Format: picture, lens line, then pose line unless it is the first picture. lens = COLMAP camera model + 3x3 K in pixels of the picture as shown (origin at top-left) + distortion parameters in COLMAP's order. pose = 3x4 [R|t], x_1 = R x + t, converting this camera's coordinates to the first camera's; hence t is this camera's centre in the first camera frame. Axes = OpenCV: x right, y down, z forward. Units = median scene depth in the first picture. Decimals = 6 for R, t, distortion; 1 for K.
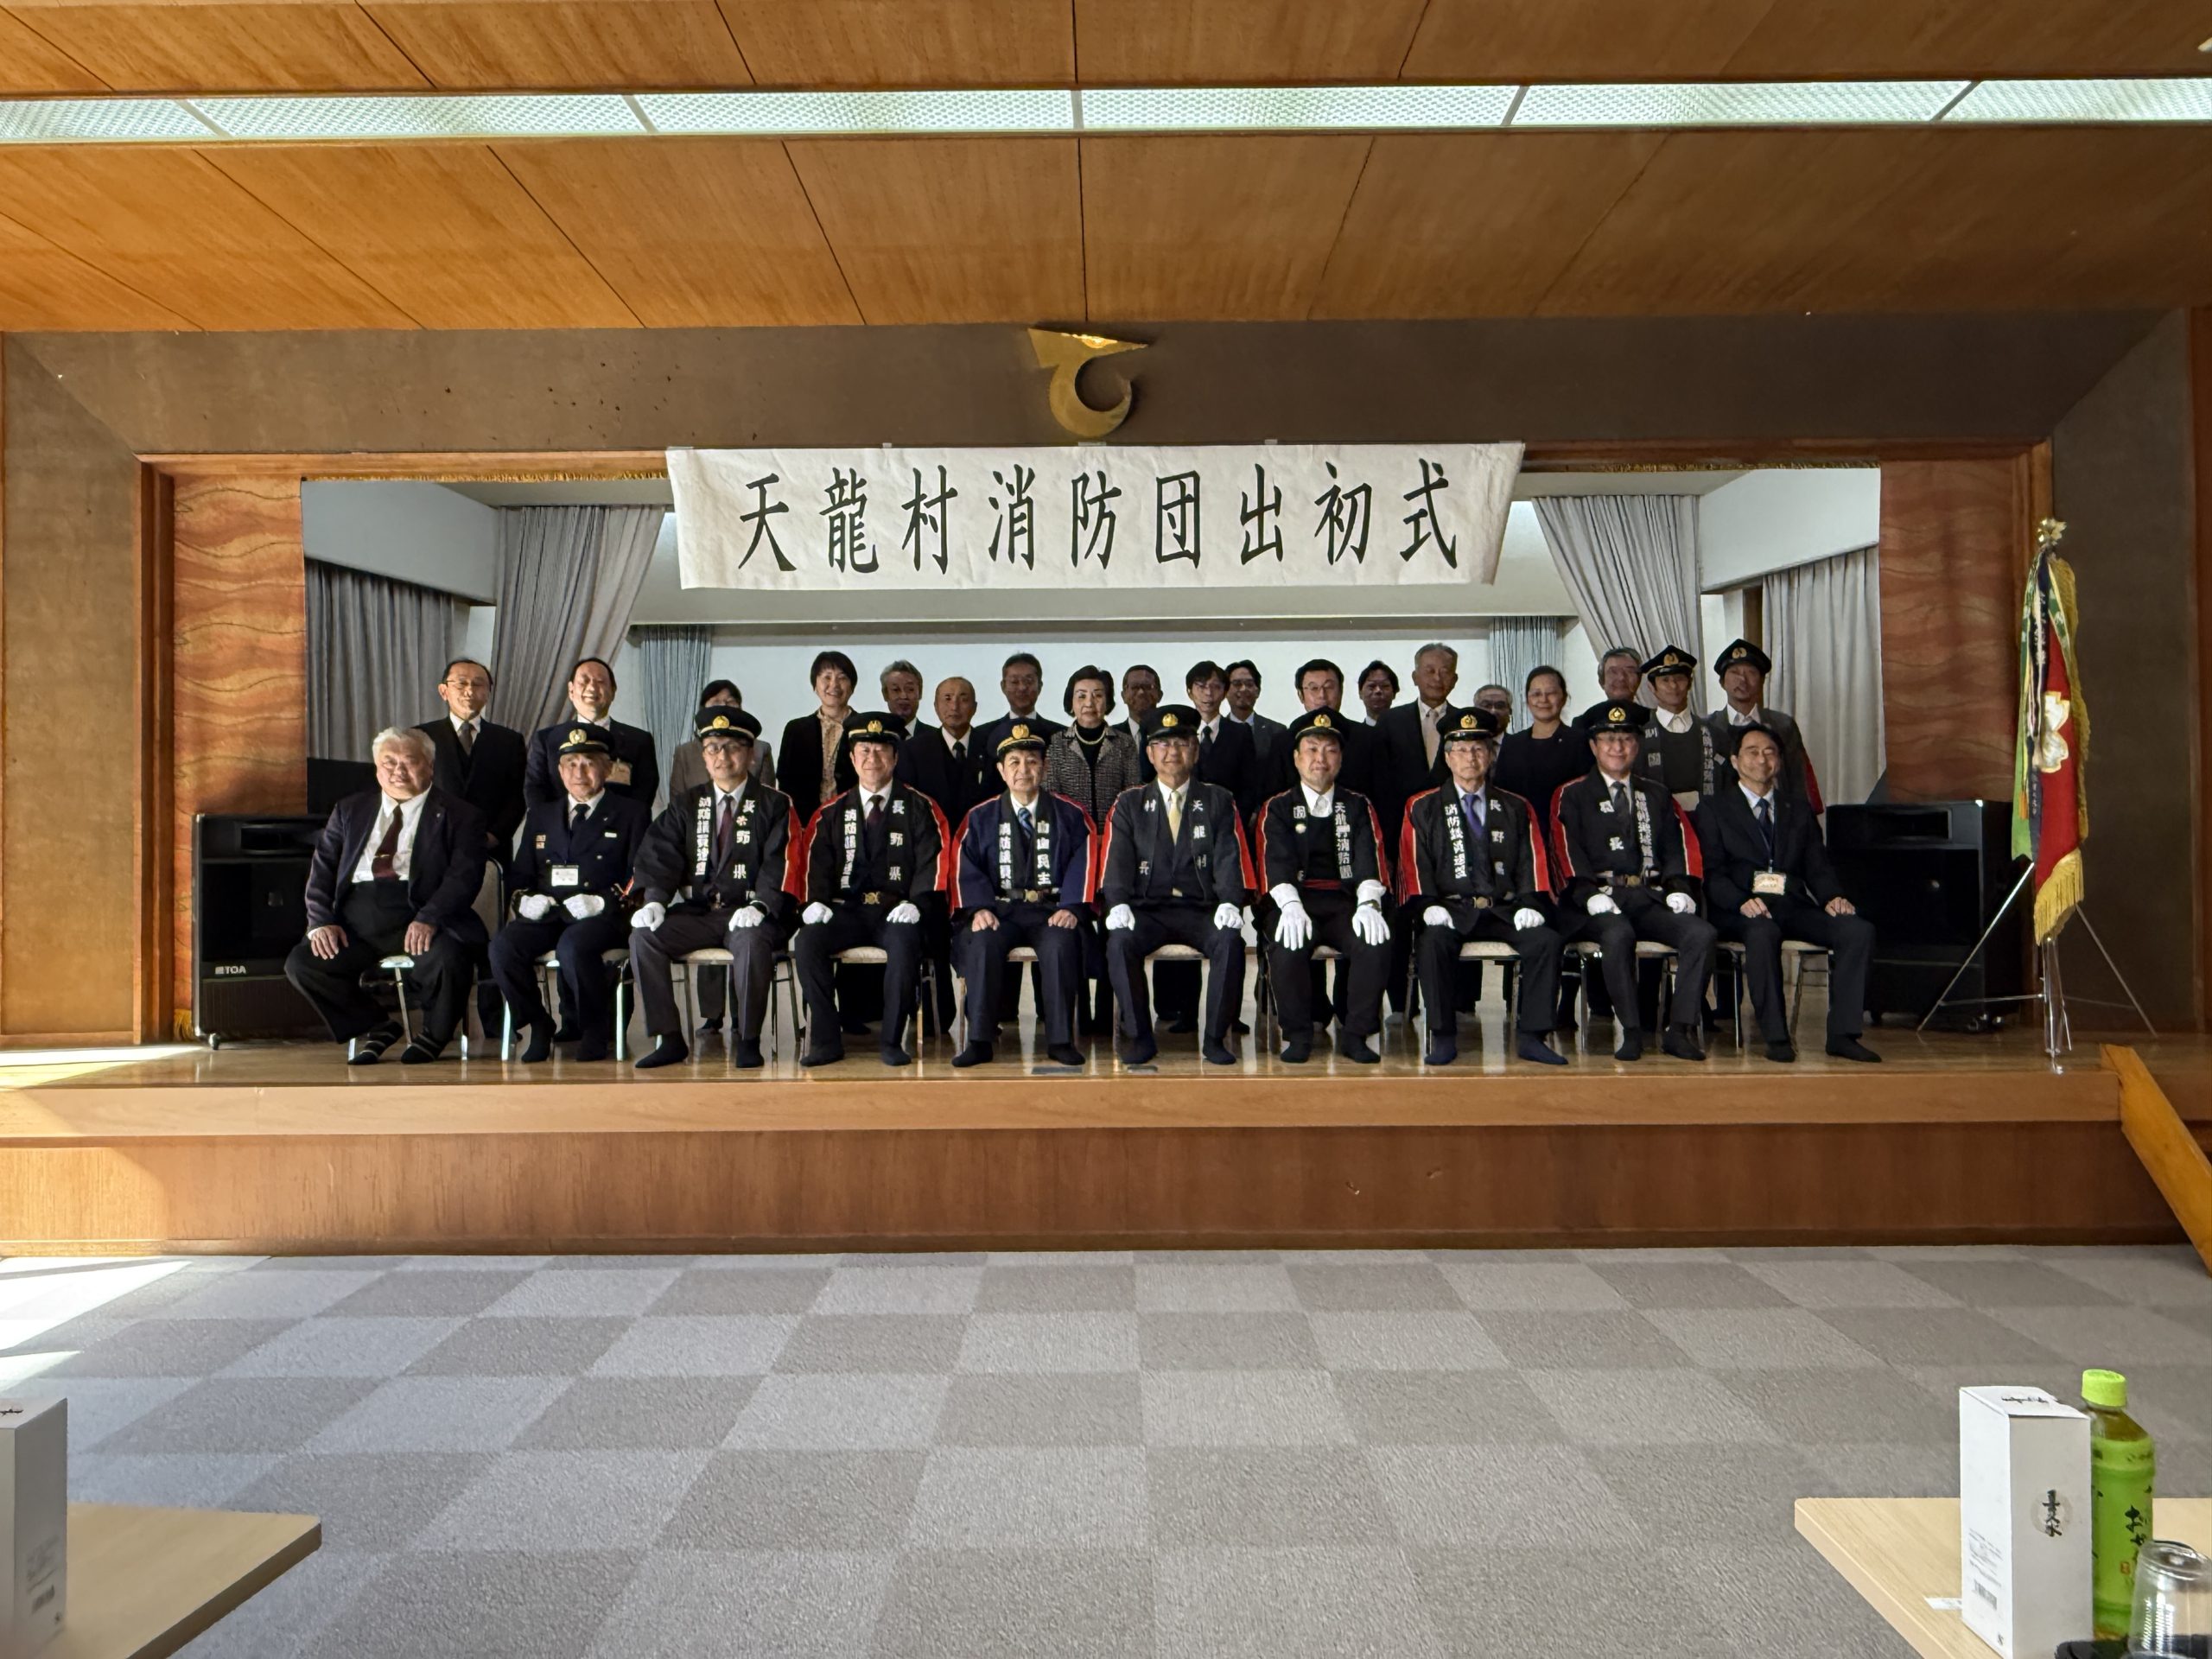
lens RADIAL K [[1484.9, 0, 1078.7], [0, 1484.9, 829.7], [0, 0, 1]] dist [-0.000456, 0.000764]
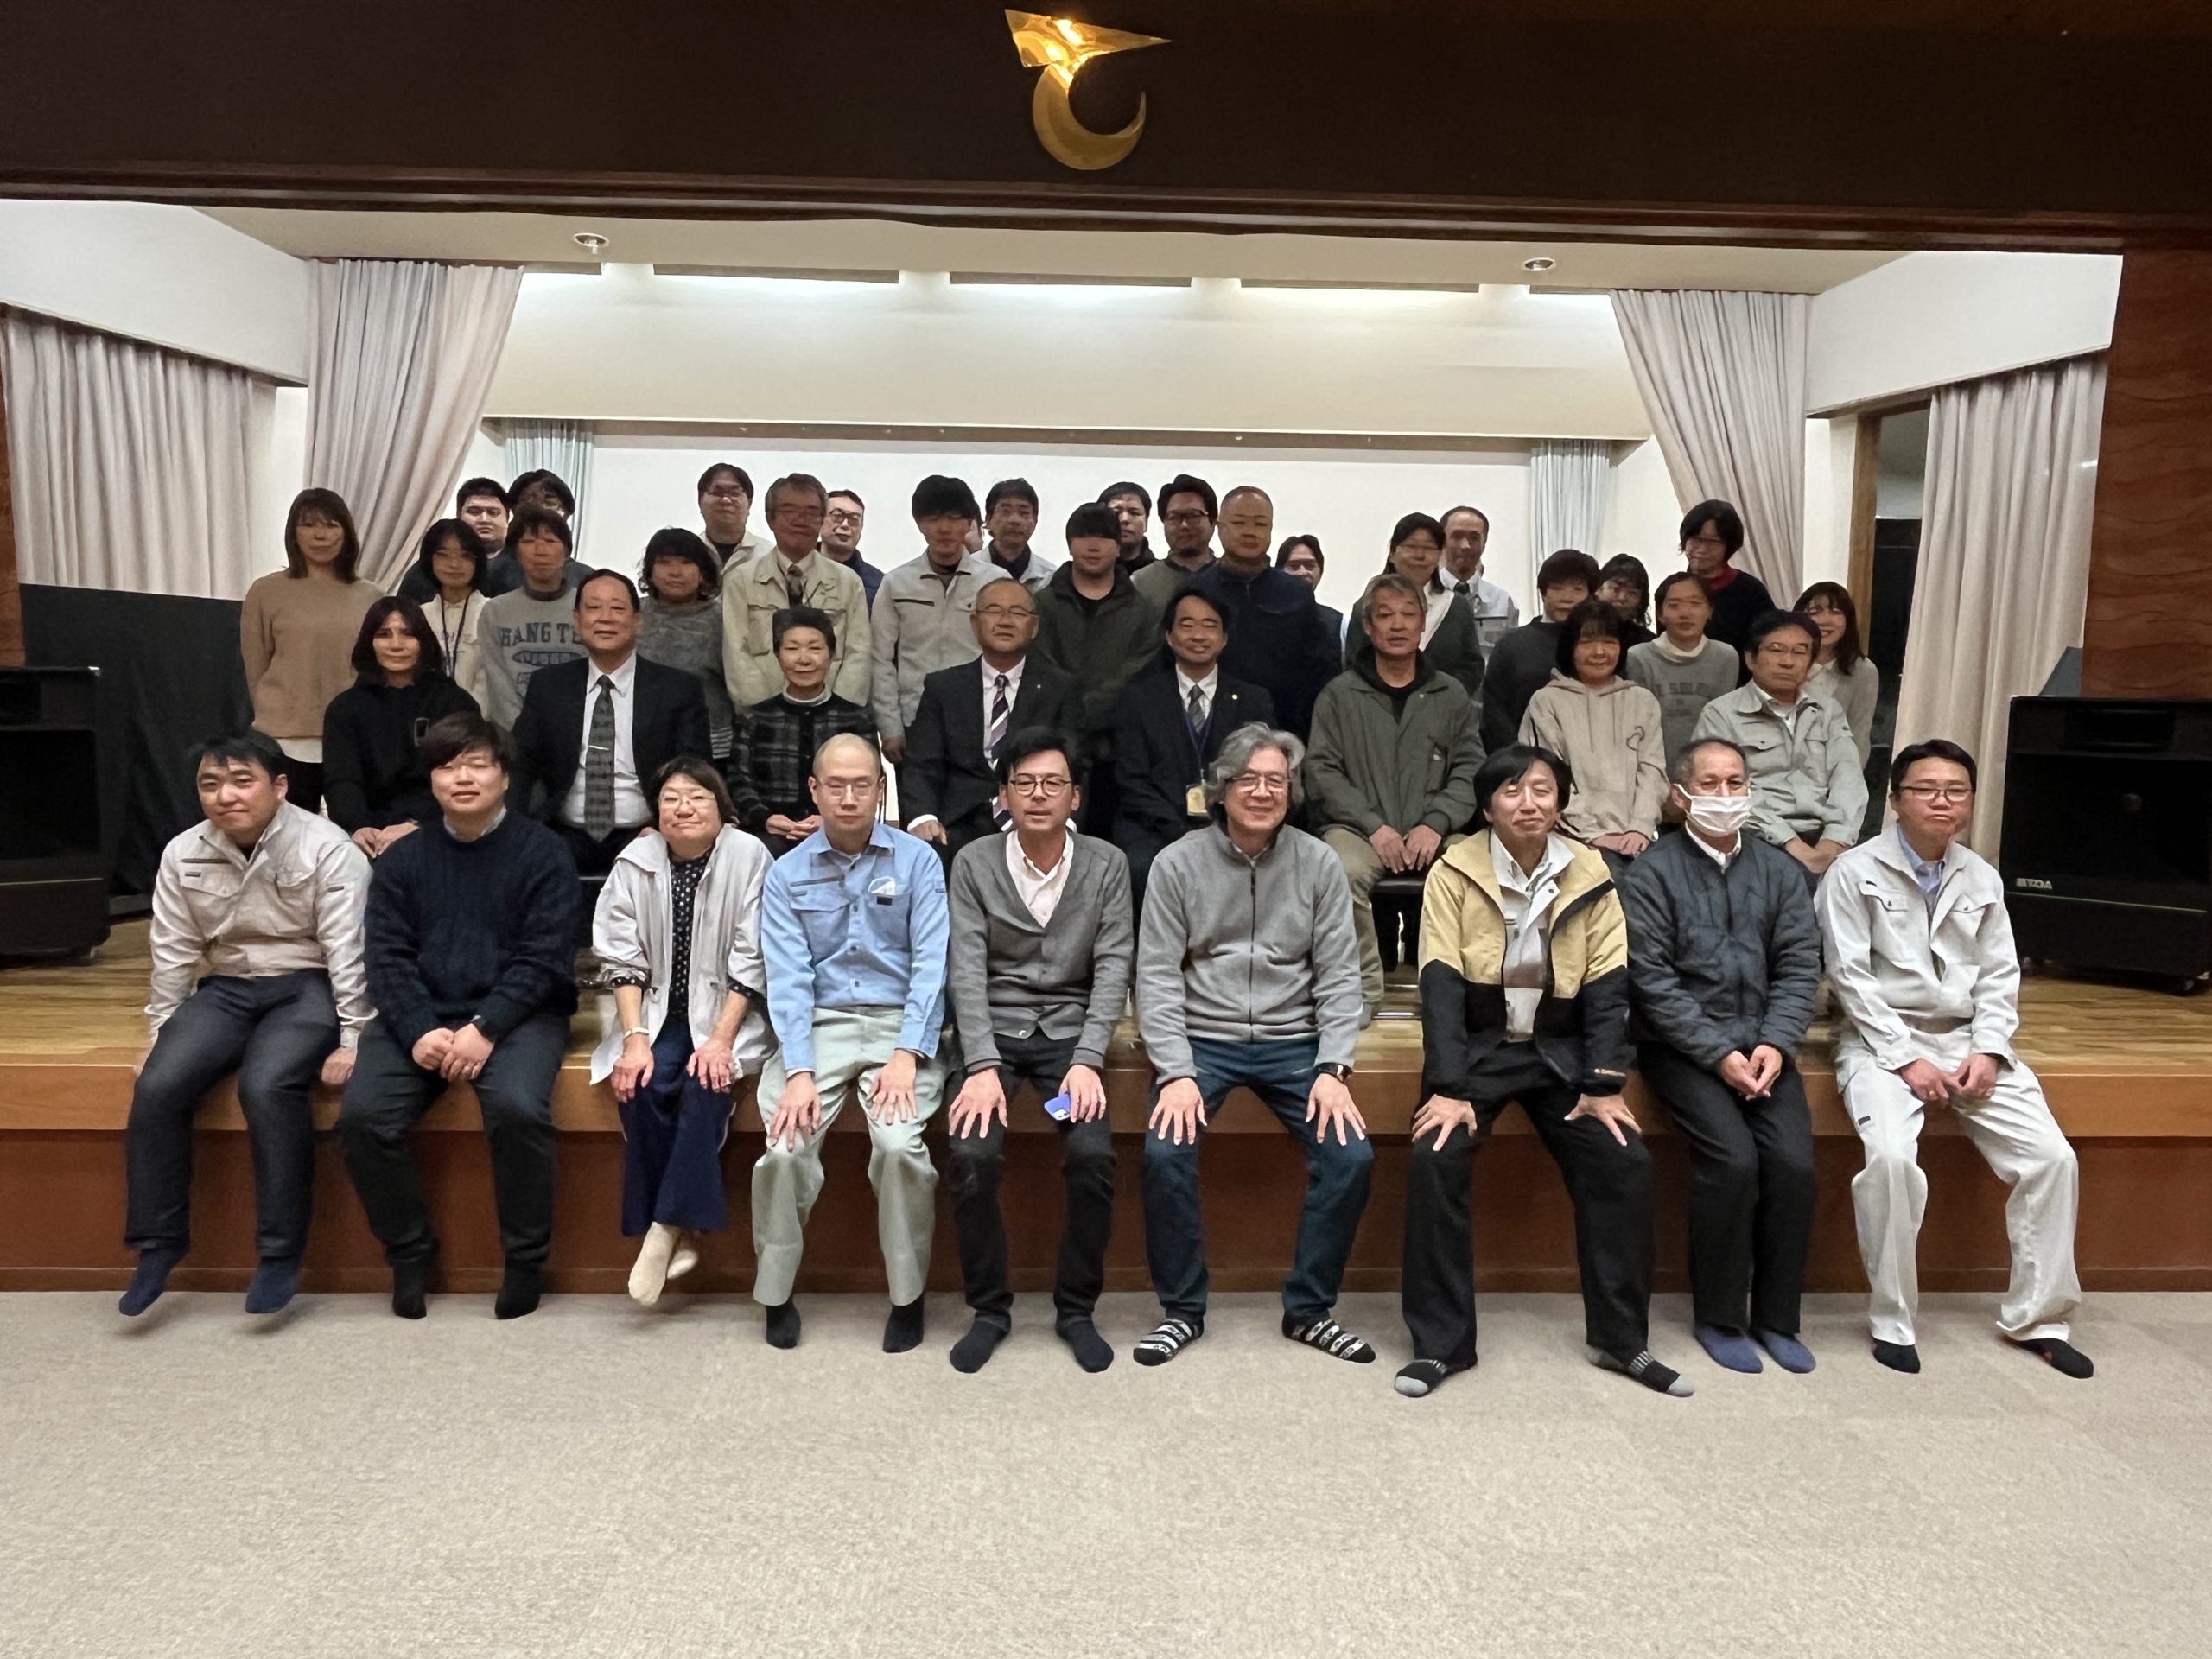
lens RADIAL K [[1572.1, 0, 1106.0], [0, 1572.1, 829.5], [0, 0, 1]] dist [0.004195, 0.000425]
pose [[0.998380, 0.015559, 0.054732, -0.019707], [-0.021431, 0.993879, 0.108379, -0.026040], [-0.052711, -0.109377, 0.992602, 0.190805]]
